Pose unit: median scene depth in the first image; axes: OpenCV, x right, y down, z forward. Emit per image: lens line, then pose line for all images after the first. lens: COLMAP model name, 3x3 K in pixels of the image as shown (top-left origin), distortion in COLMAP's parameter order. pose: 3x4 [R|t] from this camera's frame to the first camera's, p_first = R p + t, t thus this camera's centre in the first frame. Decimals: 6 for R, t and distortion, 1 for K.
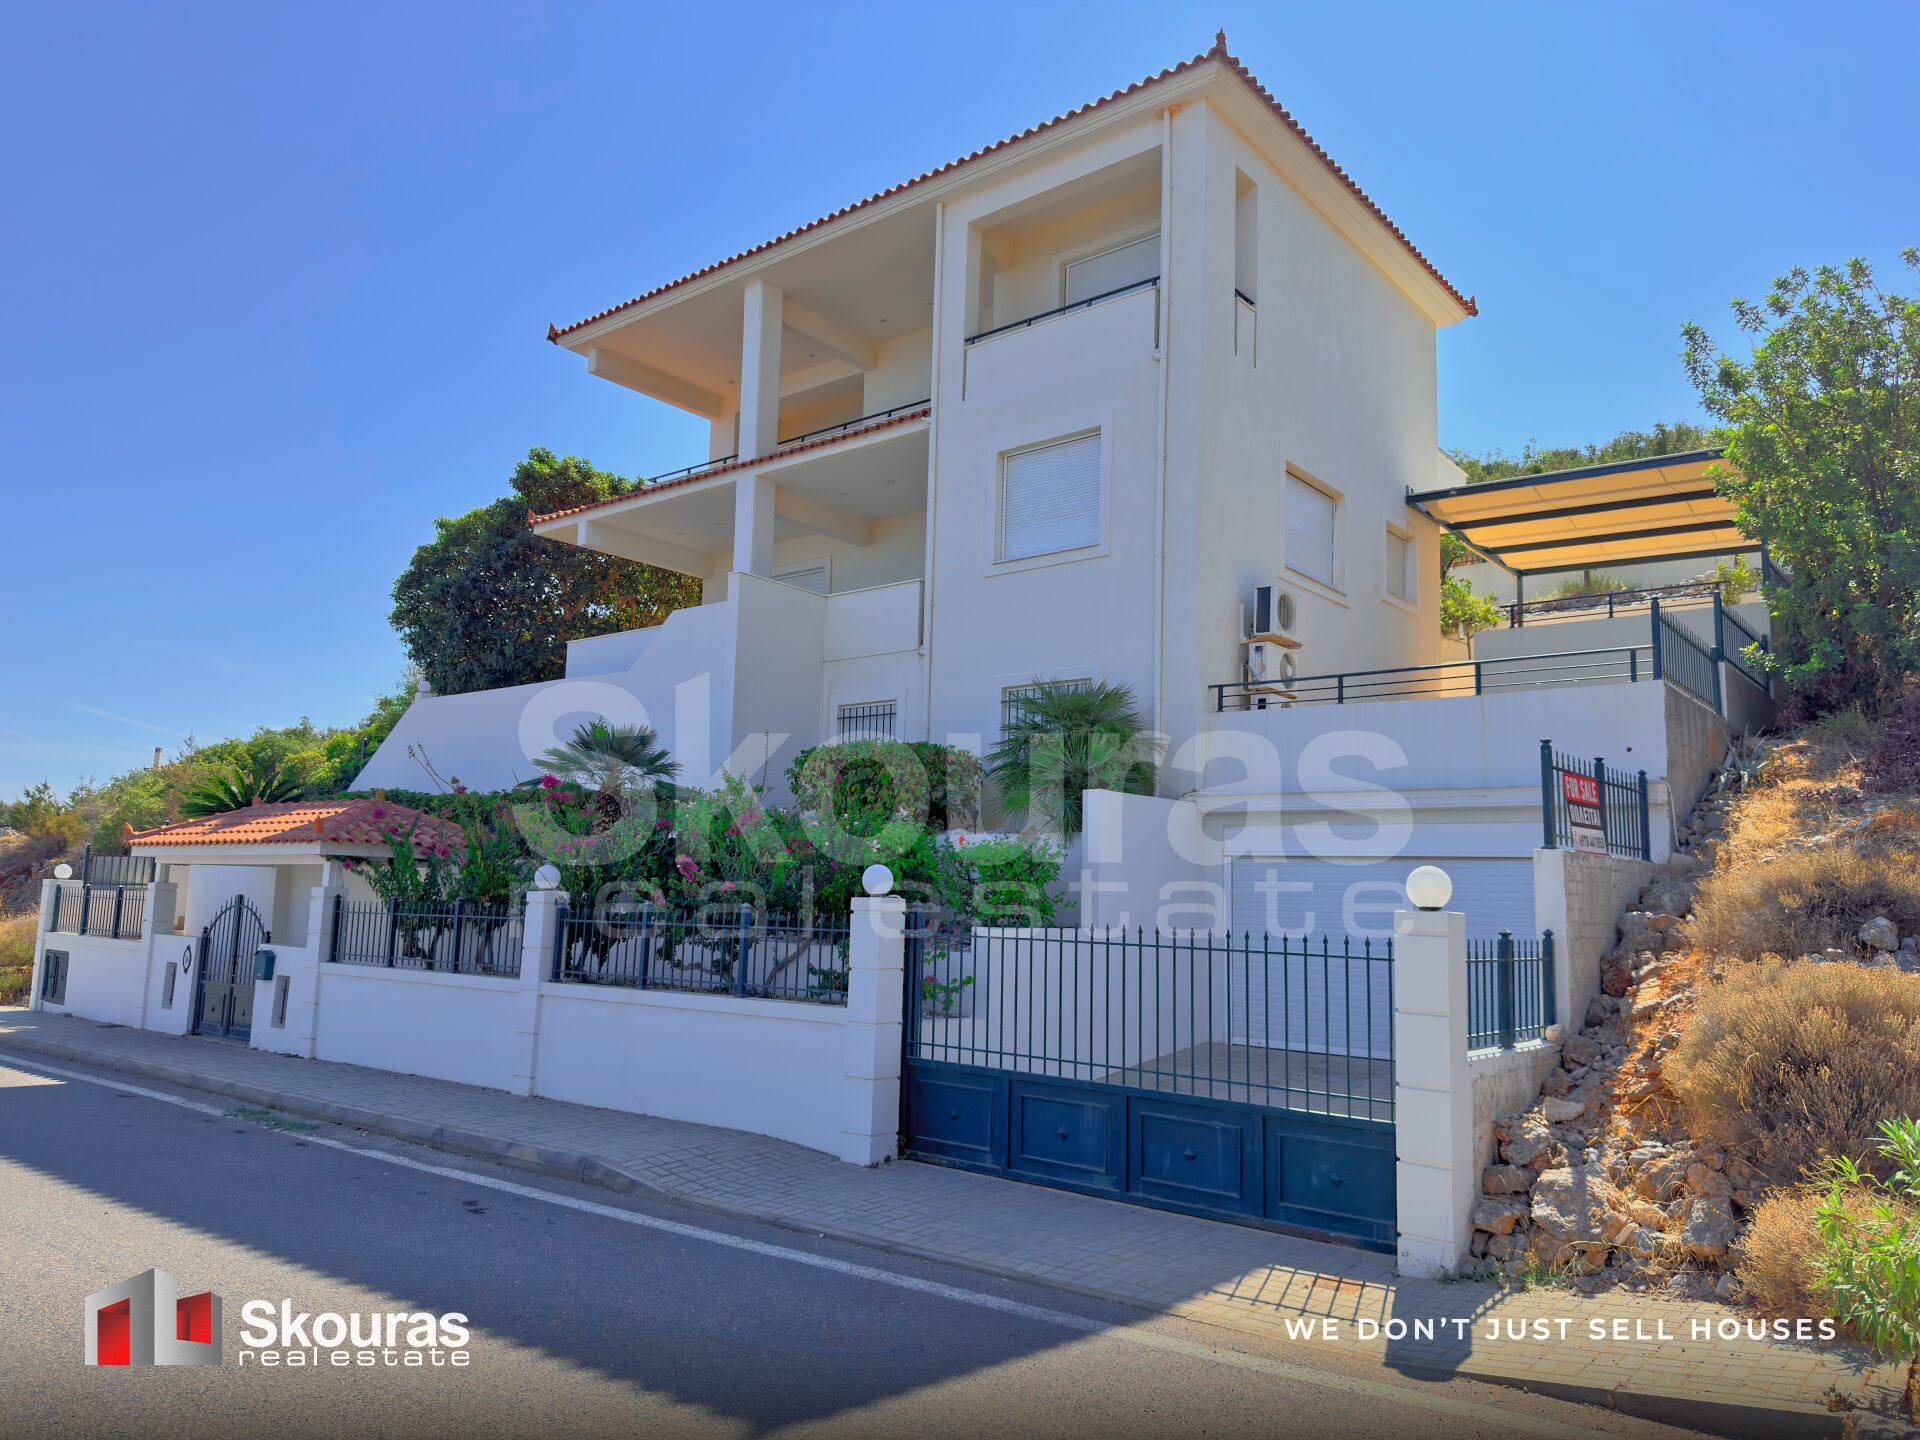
lens RADIAL K [[1383.9, 0, 960.0], [0, 1383.9, 720.0], [0, 0, 1]] dist [-0.000374, -0.000677]
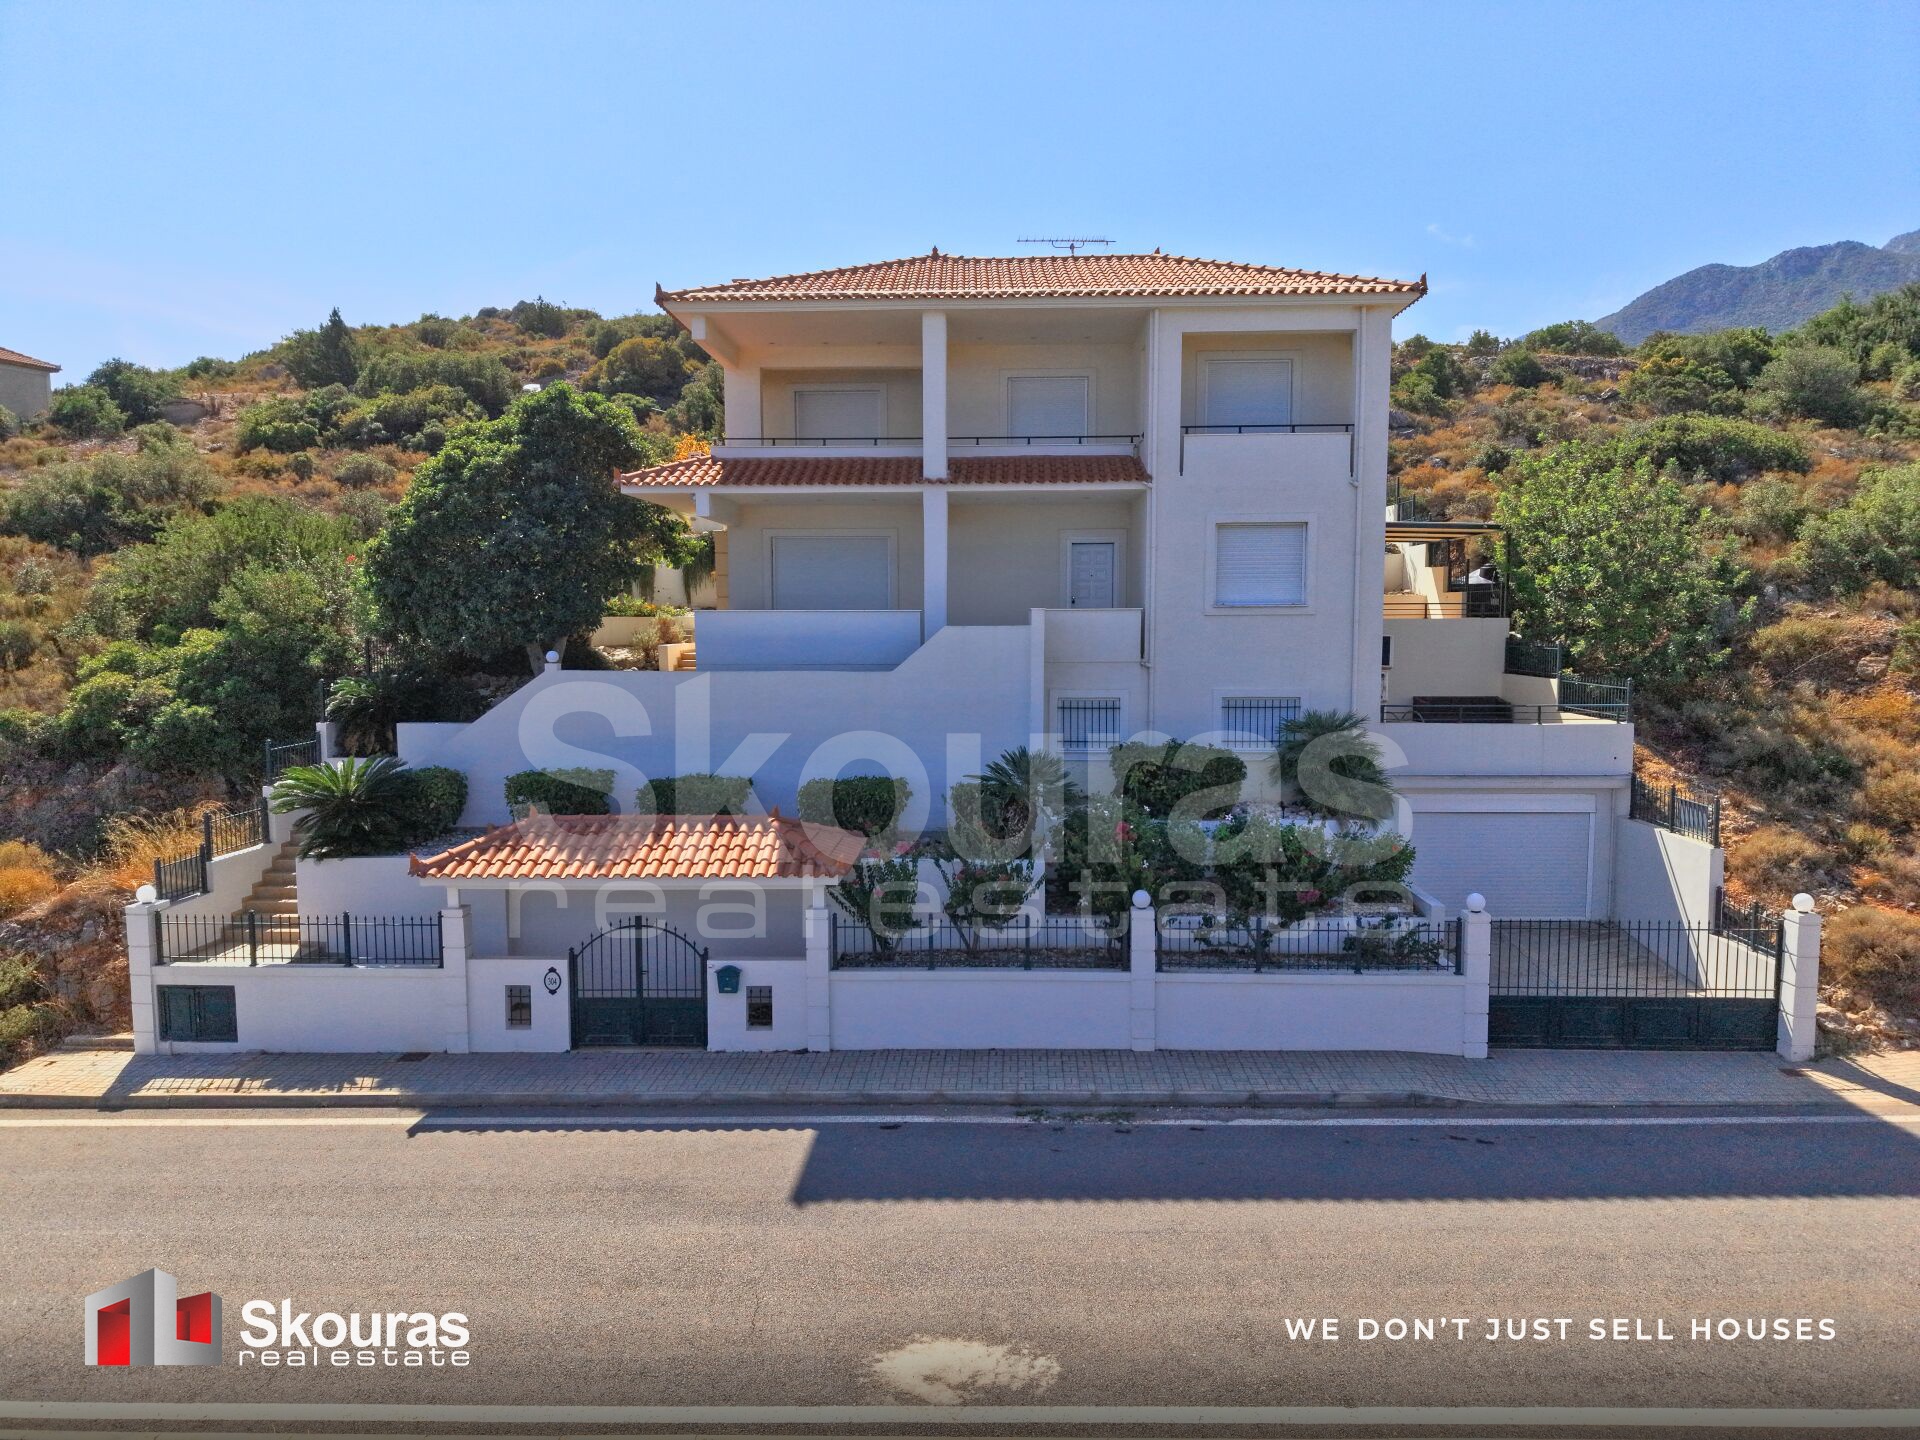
lens RADIAL K [[1275.9, 0, 955.8], [0, 1275.9, 725.0], [0, 0, 1]] dist [0.038248, -0.050089]
pose [[0.795856, -0.067853, 0.601673, -0.954705], [-0.054459, 0.981652, 0.182741, -0.215465], [-0.603032, -0.178202, 0.777558, 0.136577]]
